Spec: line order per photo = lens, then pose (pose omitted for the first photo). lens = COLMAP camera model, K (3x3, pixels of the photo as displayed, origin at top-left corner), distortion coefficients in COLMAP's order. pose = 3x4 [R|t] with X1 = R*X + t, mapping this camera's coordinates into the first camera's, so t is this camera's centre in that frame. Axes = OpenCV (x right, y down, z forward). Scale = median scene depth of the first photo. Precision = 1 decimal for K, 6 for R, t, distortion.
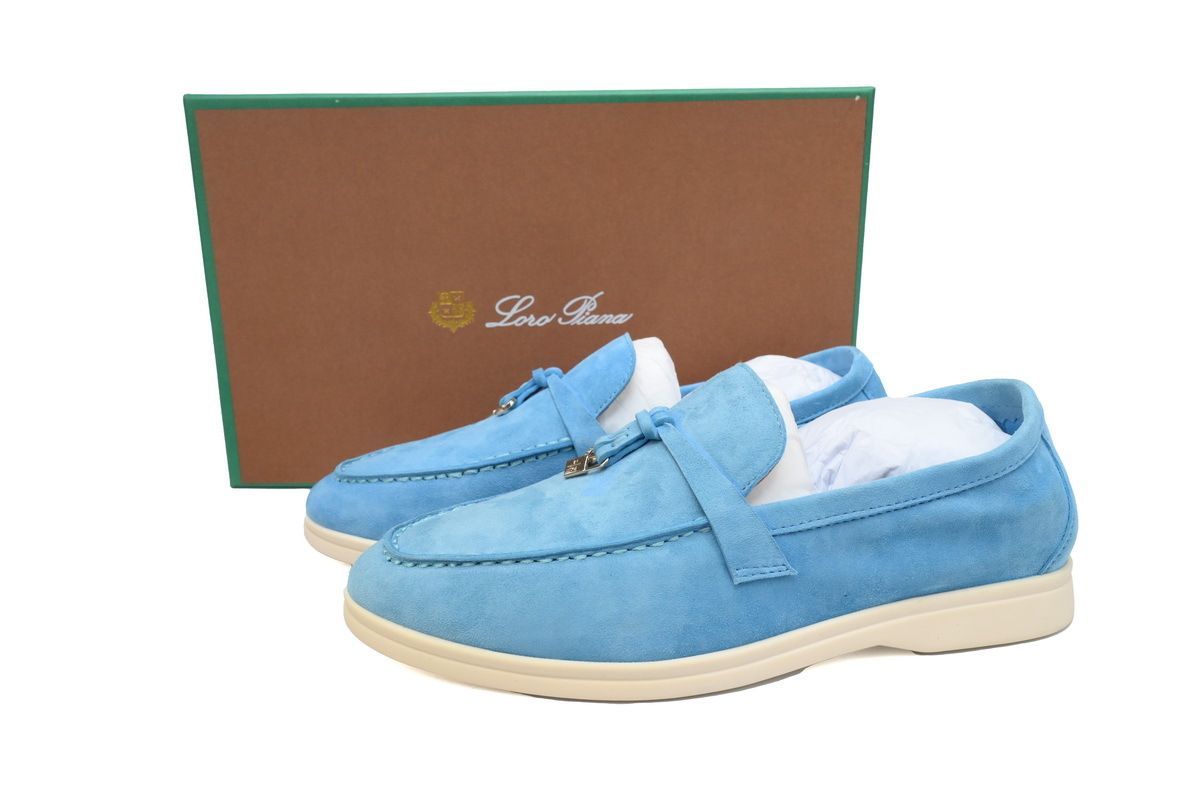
lens RADIAL K [[959.1, 0, 600.0], [0, 959.1, 400.0], [0, 0, 1]] dist [-0.001212, 0.001040]
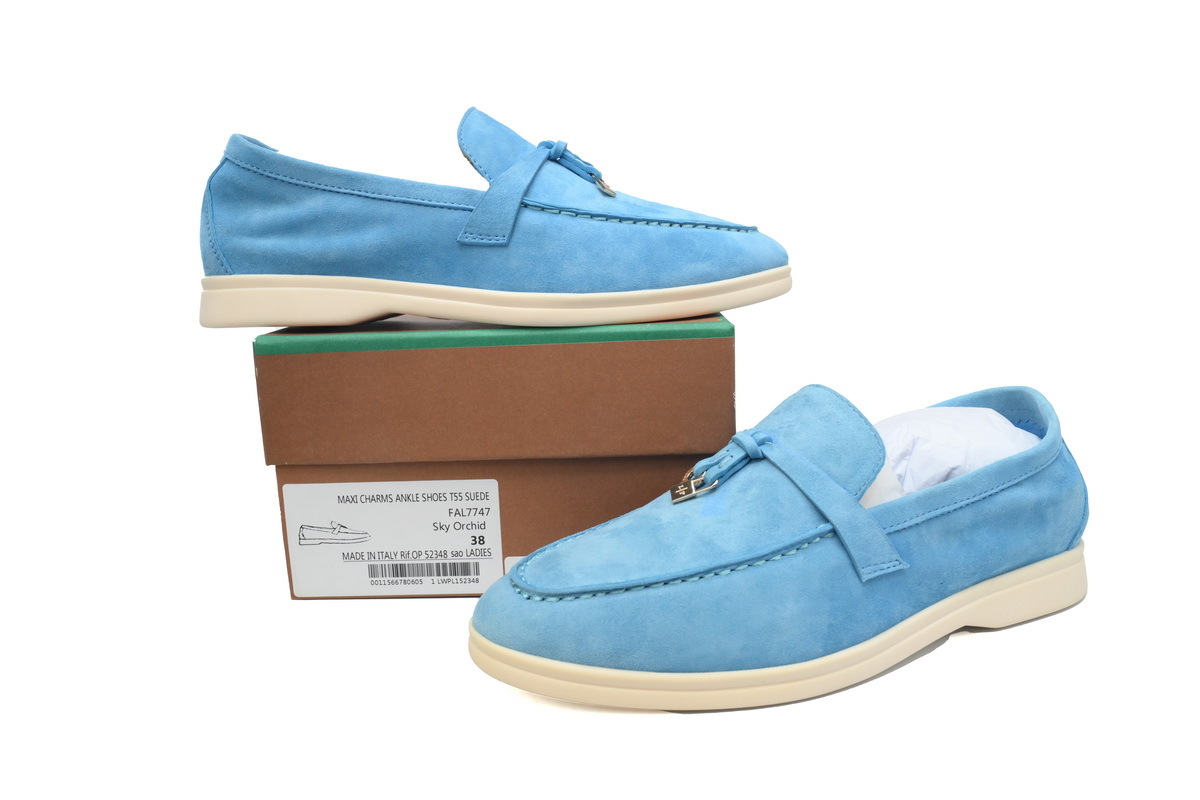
lens RADIAL K [[959.1, 0, 600.0], [0, 959.1, 400.0], [0, 0, 1]] dist [-0.001212, 0.001040]
pose [[0.964667, -0.057525, 0.257117, -0.402931], [0.072297, 0.996210, -0.048368, 0.016339], [-0.253360, 0.065248, 0.965169, 0.008047]]
